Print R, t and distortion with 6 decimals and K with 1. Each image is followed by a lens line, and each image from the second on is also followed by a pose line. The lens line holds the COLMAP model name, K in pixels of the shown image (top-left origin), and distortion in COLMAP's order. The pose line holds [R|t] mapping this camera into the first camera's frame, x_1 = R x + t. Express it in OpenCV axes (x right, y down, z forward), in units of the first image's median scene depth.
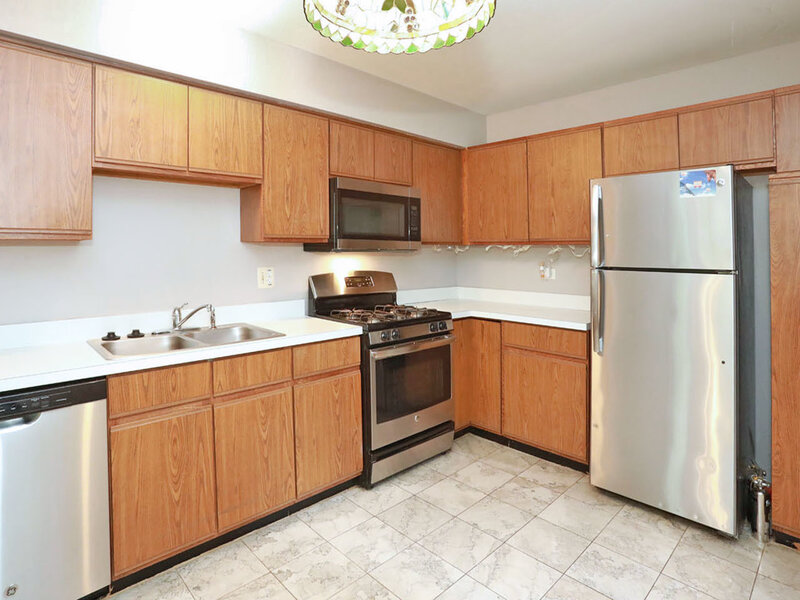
lens RADIAL K [[449.9, 0, 400.5], [0, 449.9, 267.6], [0, 0, 1]] dist [-0.029022, 0.002511]
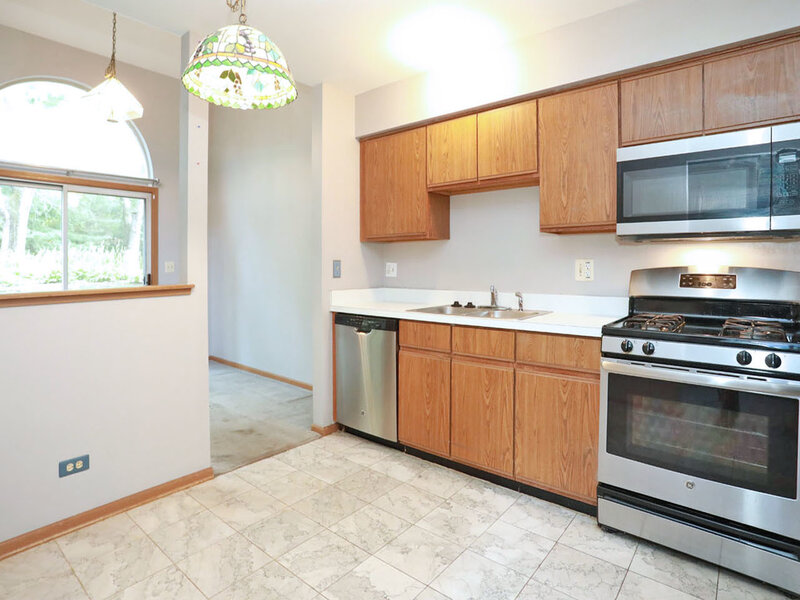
lens RADIAL K [[442.9, 0, 400.0], [0, 442.9, 300.0], [0, 0, 1]] dist [-0.017406, 0.001046]
pose [[0.118638, 0.075473, -0.990065, 0.762973], [-0.039313, 0.996682, 0.071267, 0.041841], [0.992159, 0.030467, 0.121212, 0.616689]]
